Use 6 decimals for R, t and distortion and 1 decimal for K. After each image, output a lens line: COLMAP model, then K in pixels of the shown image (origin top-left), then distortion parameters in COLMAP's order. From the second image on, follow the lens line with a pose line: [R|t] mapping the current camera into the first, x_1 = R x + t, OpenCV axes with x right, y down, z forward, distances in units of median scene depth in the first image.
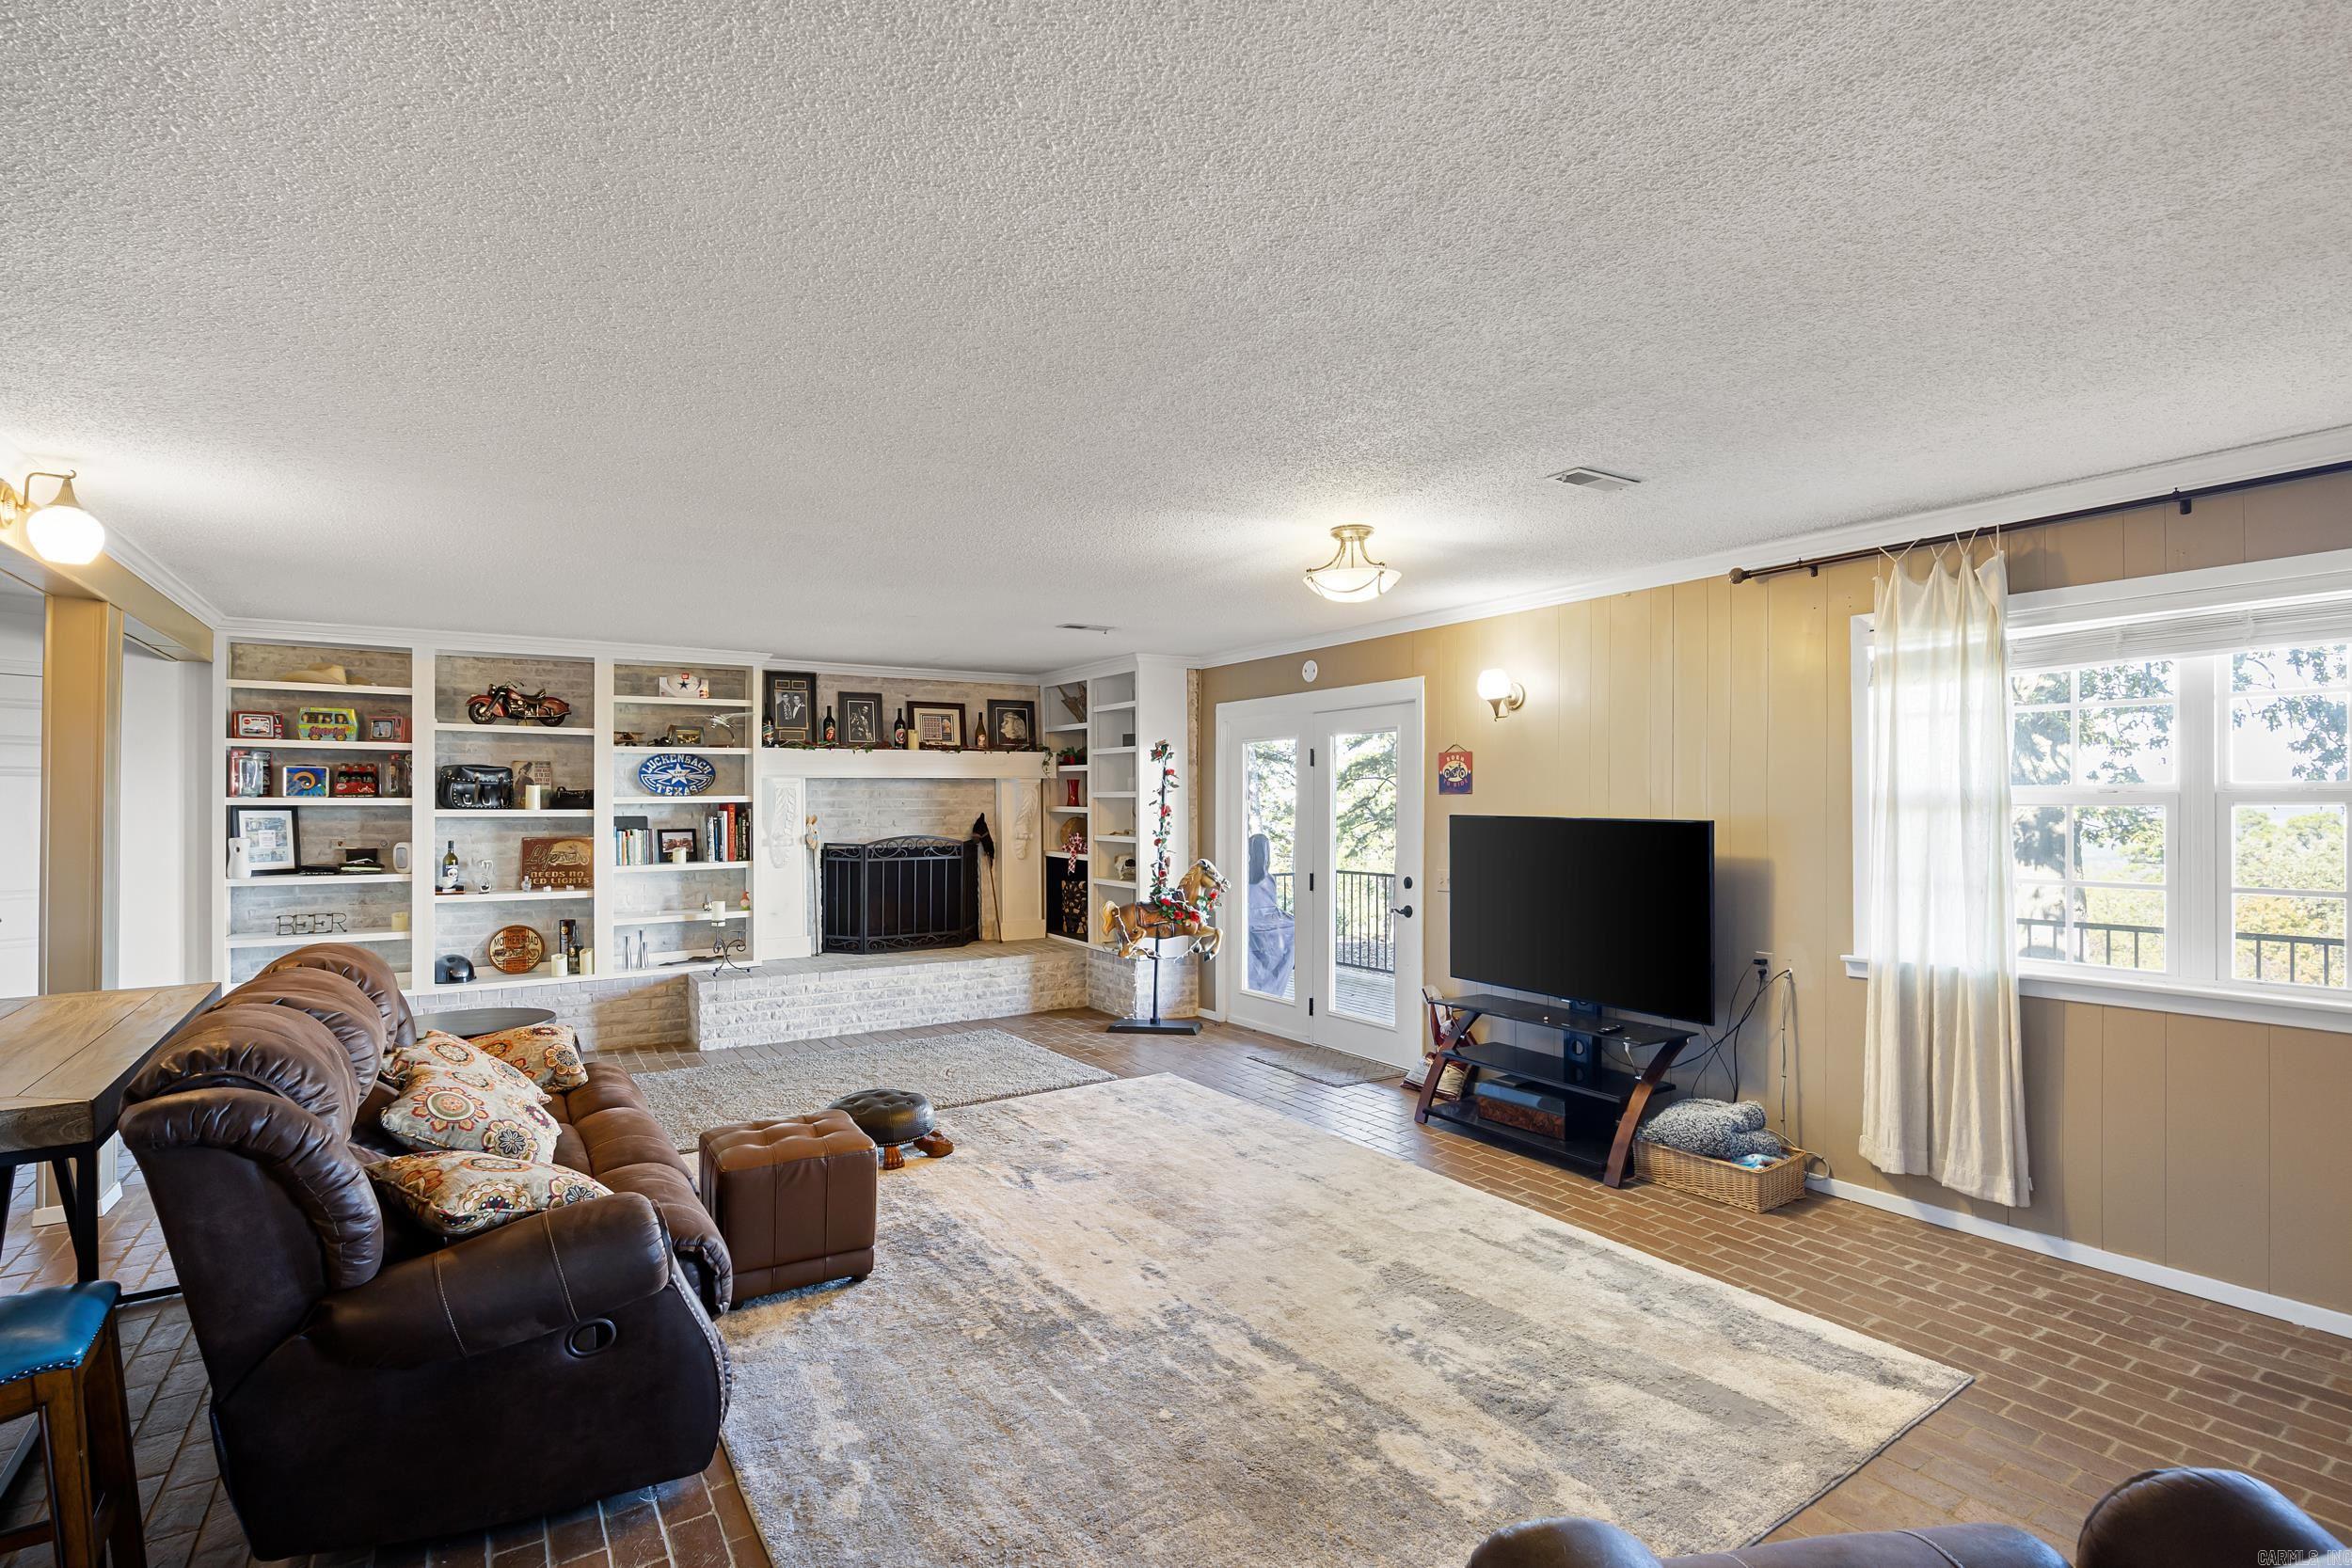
lens RADIAL K [[1106.9, 0, 1194.4], [0, 1106.9, 791.1], [0, 0, 1]] dist [-0.014705, -0.000890]
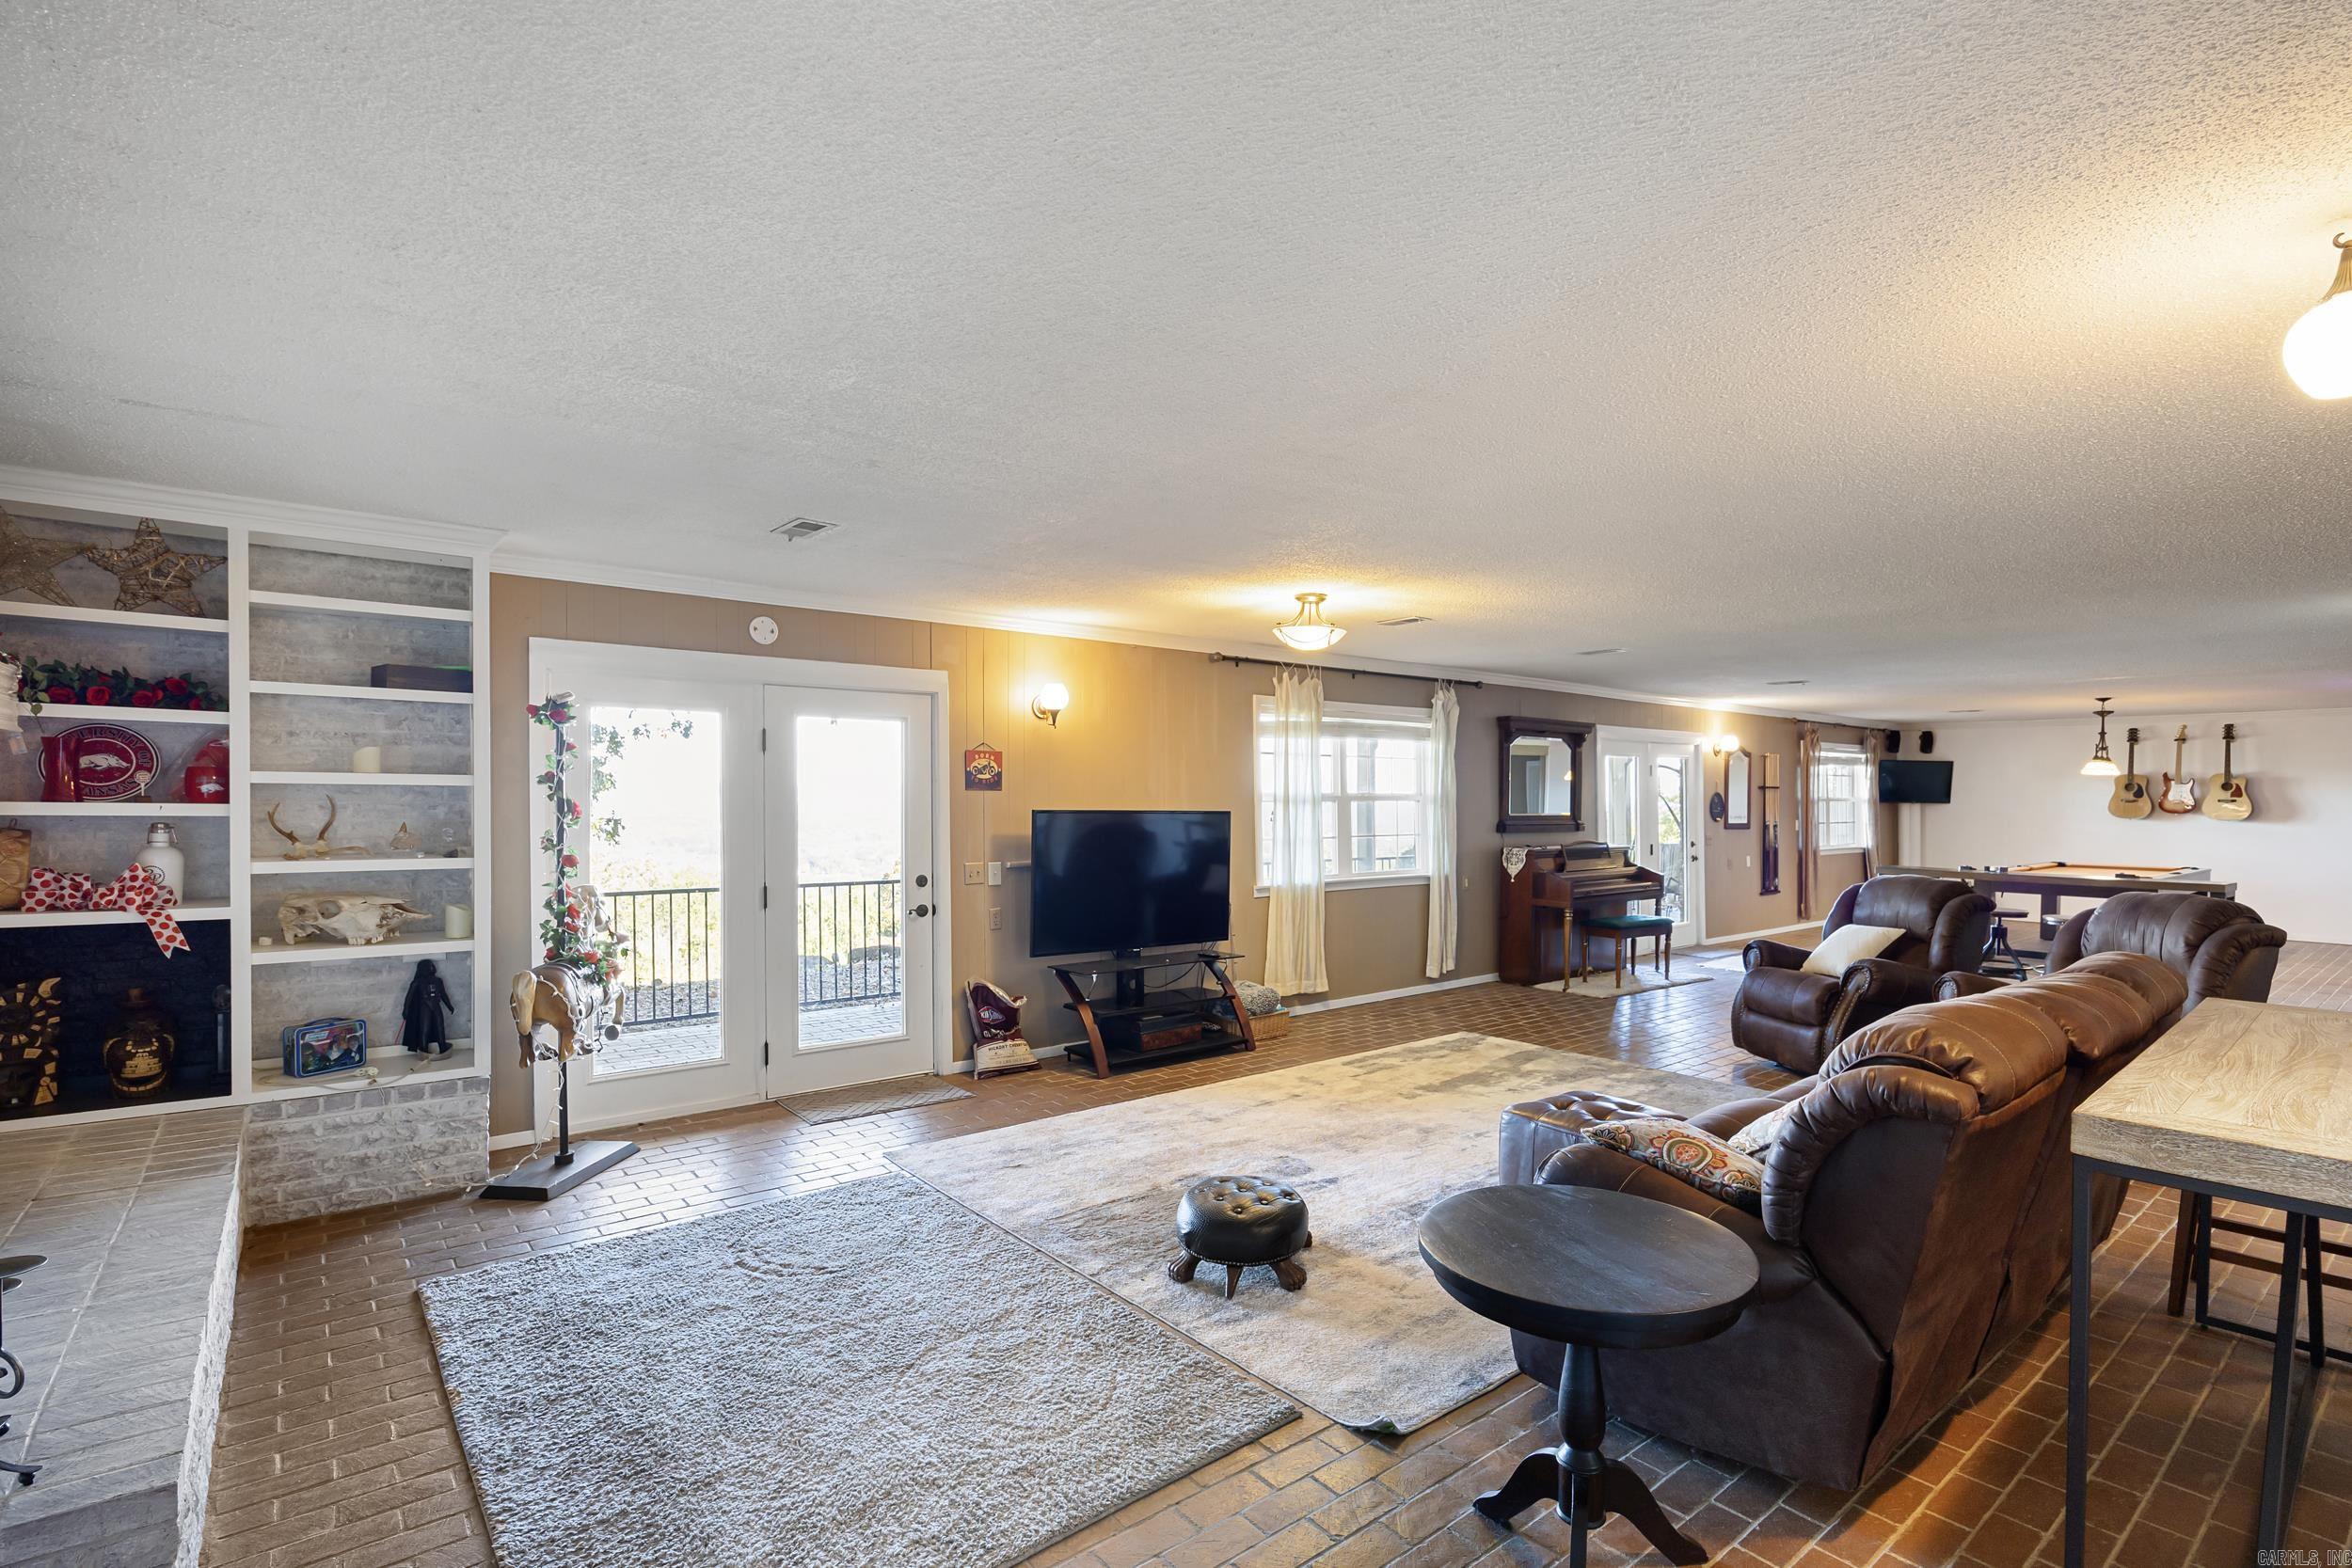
lens RADIAL K [[1106.9, 0, 1216.0], [0, 1106.9, 801.9], [0, 0, 1]] dist [-0.014705, -0.000890]
pose [[-0.106540, -0.000409, 0.994308, -1.277668], [-0.014194, 0.999899, -0.001110, 0.017810], [-0.994207, -0.014231, -0.106535, 1.362135]]
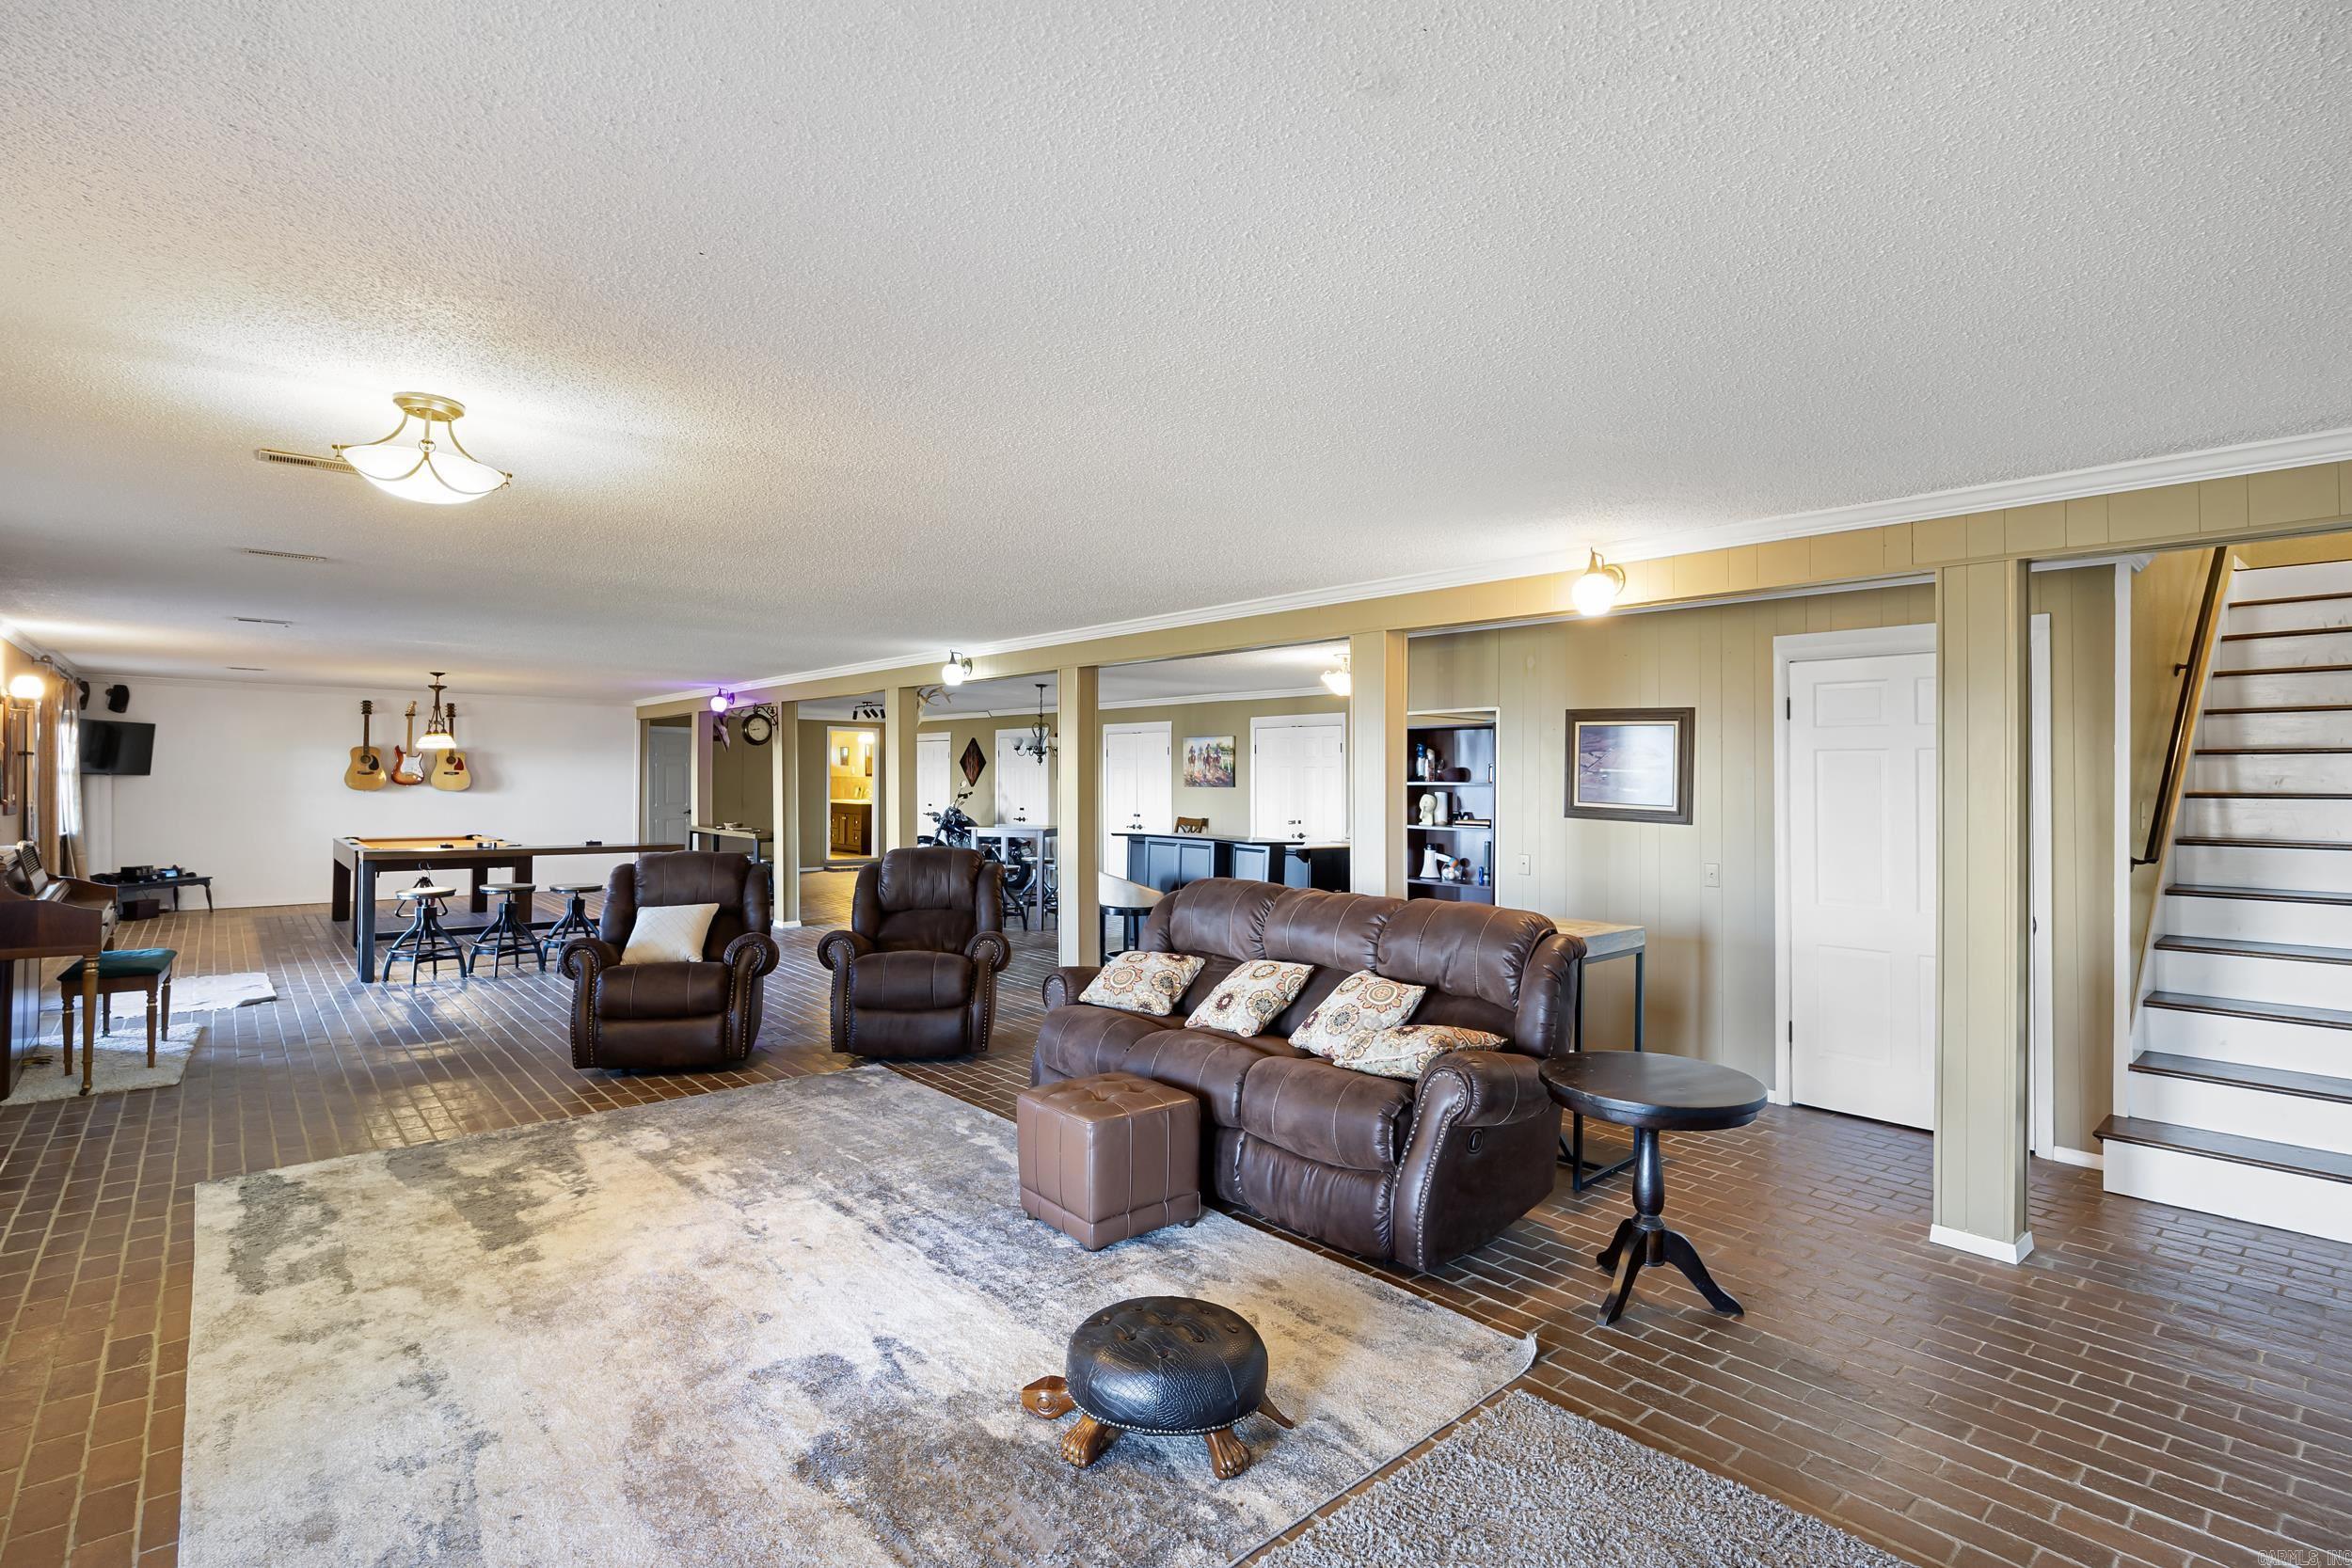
lens RADIAL K [[1106.9, 0, 1178.7], [0, 1106.9, 787.1], [0, 0, 1]] dist [-0.014705, -0.000890]
pose [[-0.991374, -0.003696, -0.131008, -0.272038], [-0.003449, 0.999992, -0.002109, 0.014089], [0.131015, -0.001639, -0.991379, 1.909632]]
